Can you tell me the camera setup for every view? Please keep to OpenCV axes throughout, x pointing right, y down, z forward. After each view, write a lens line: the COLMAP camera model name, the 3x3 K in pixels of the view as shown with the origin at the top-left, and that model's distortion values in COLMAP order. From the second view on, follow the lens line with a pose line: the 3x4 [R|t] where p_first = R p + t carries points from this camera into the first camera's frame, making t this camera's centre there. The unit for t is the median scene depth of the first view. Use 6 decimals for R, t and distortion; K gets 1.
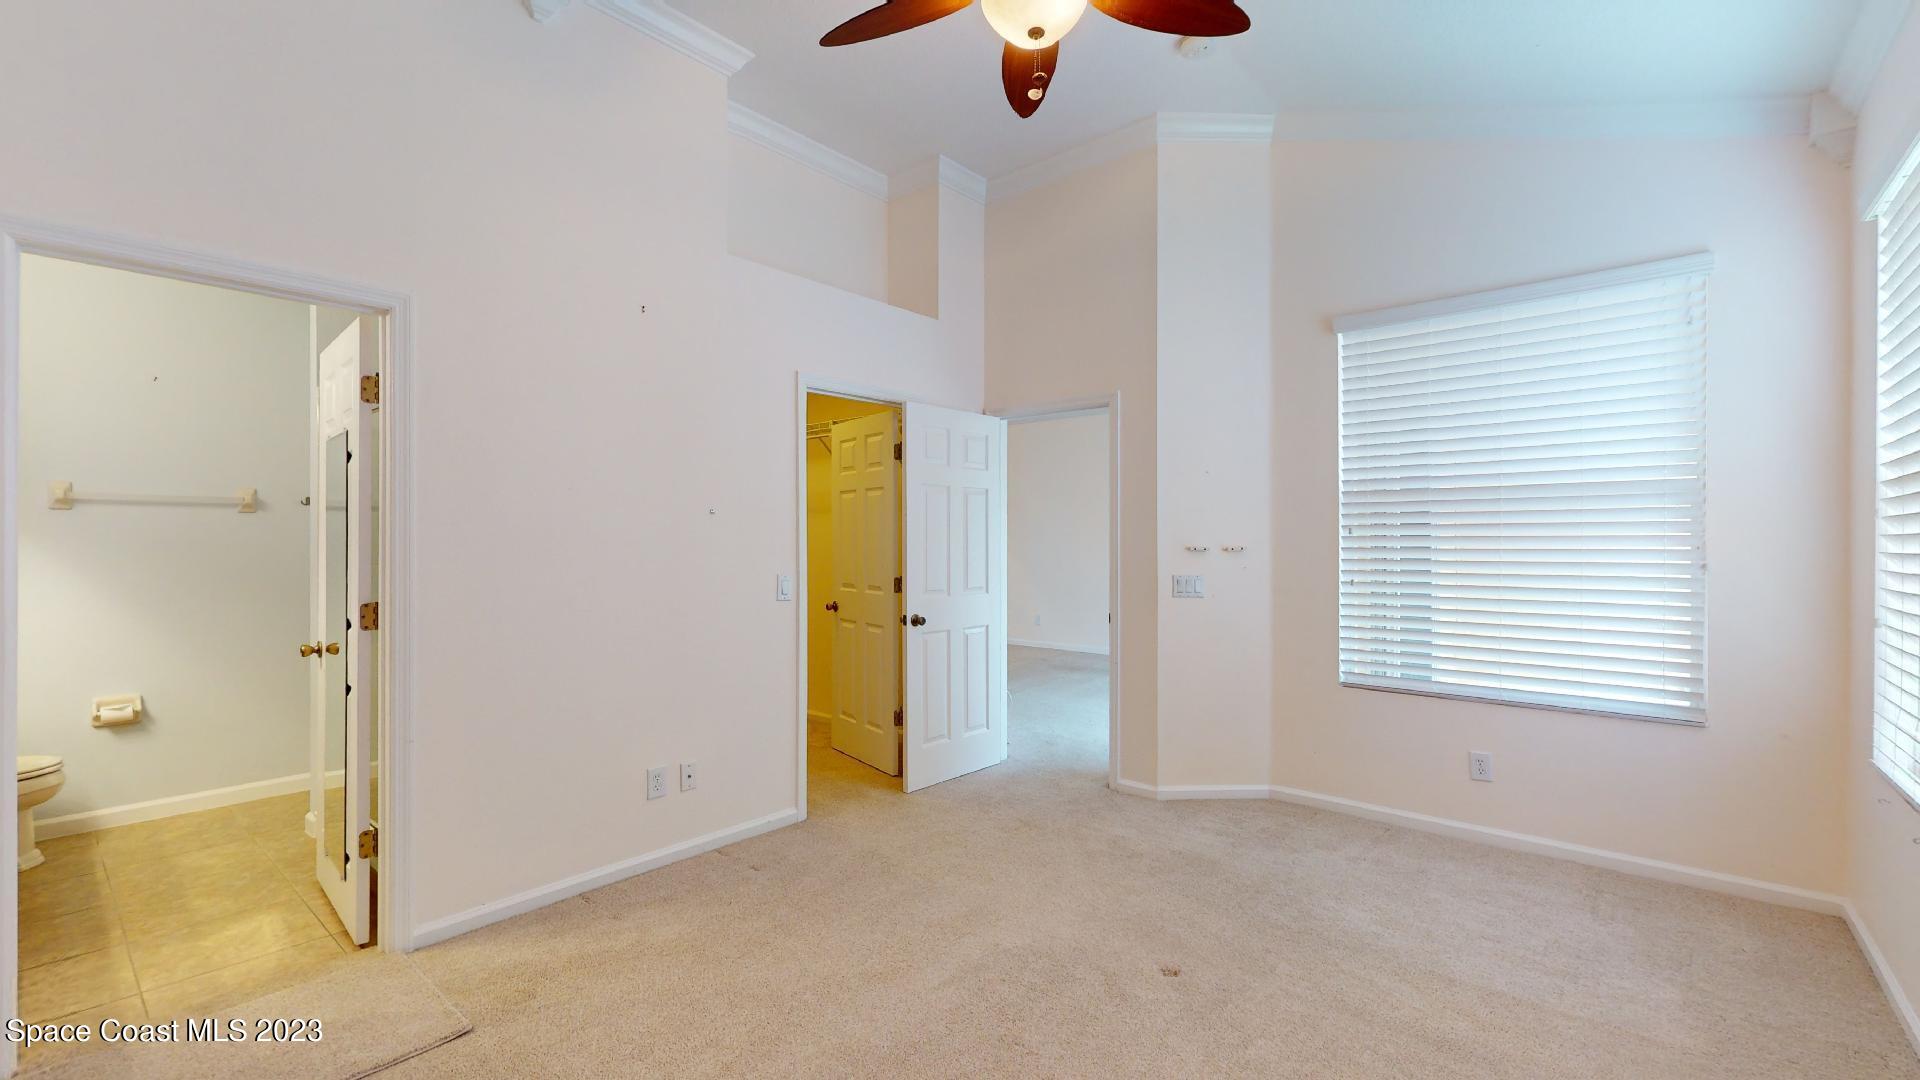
lens RADIAL K [[799.1, 0, 965.2], [0, 799.1, 547.1], [0, 0, 1]] dist [-0.000746, 0.000819]
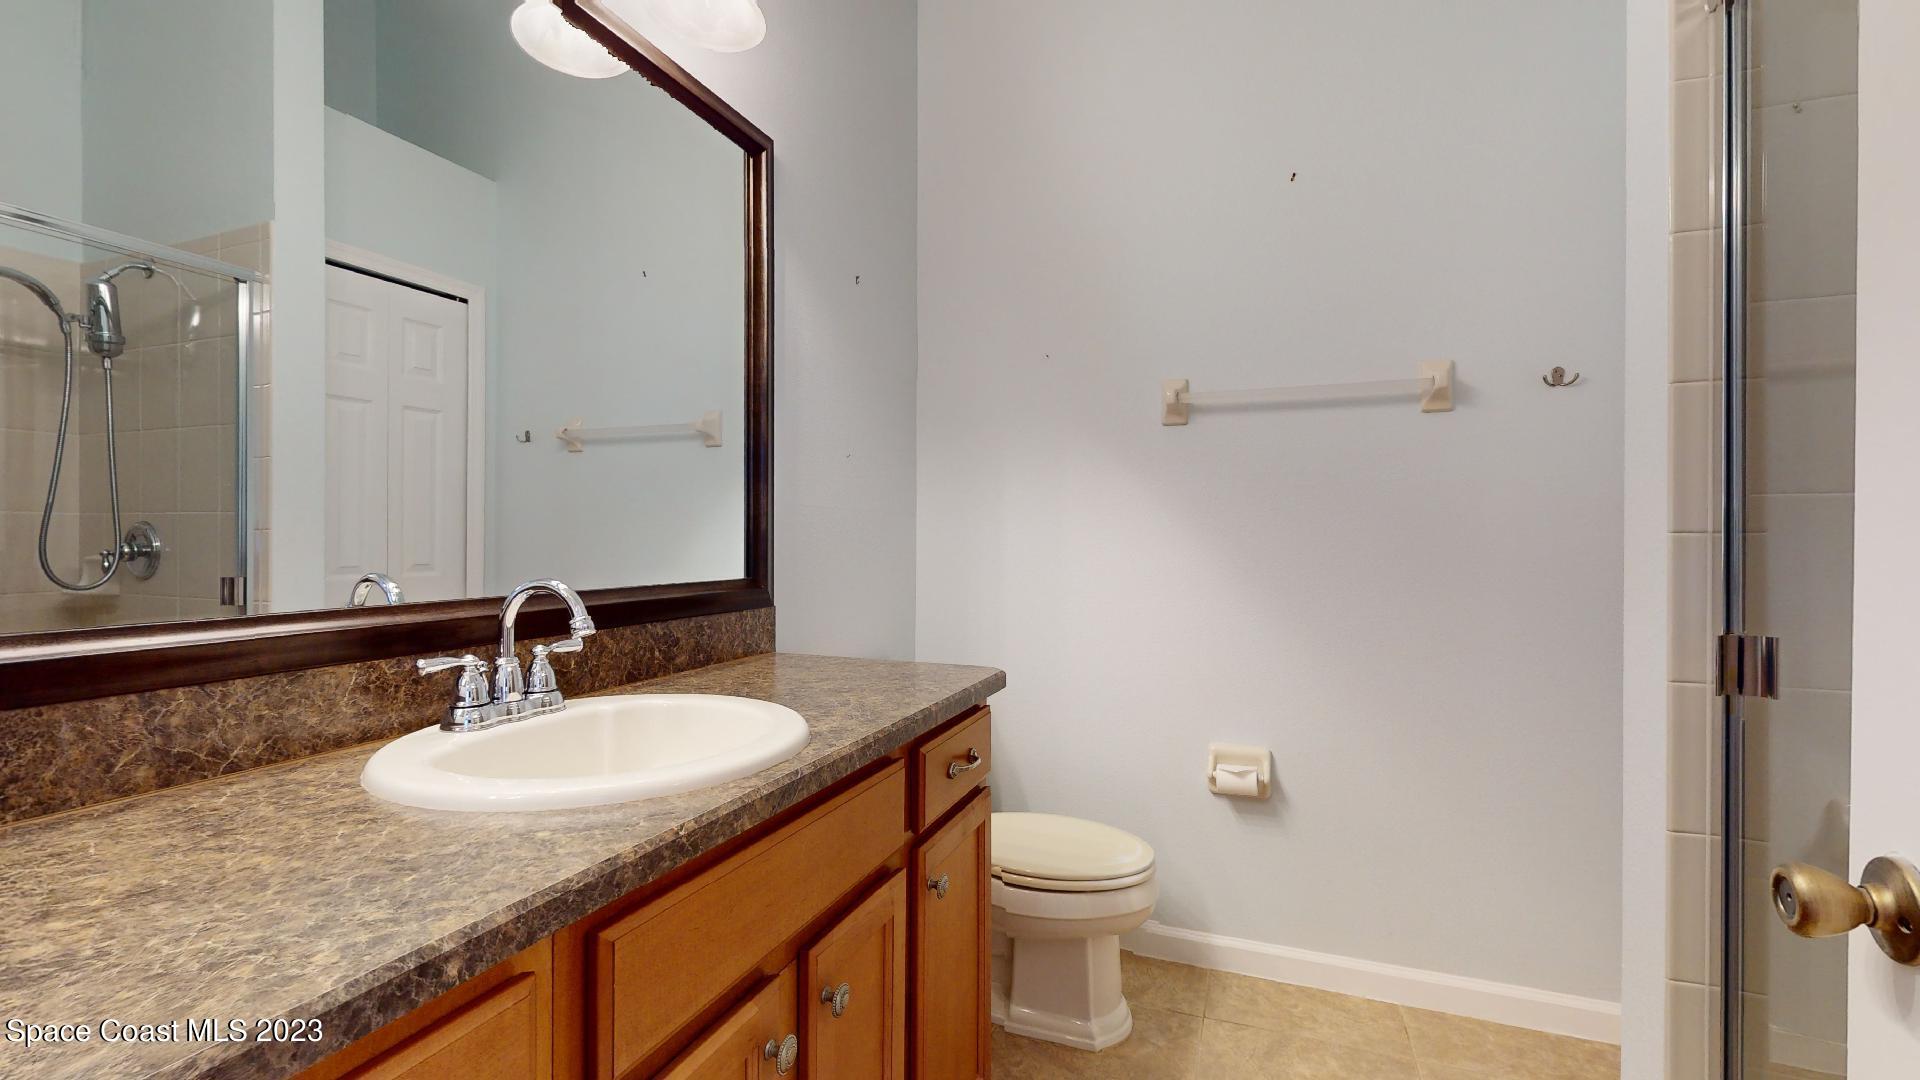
lens RADIAL K [[799.1, 0, 964.9], [0, 799.1, 539.1], [0, 0, 1]] dist [-0.000746, 0.000819]
pose [[0.323605, 0.008012, -0.946158, -0.594227], [-0.002721, 0.999968, 0.007537, 0.035576], [0.946188, 0.000135, 0.323617, 0.638220]]
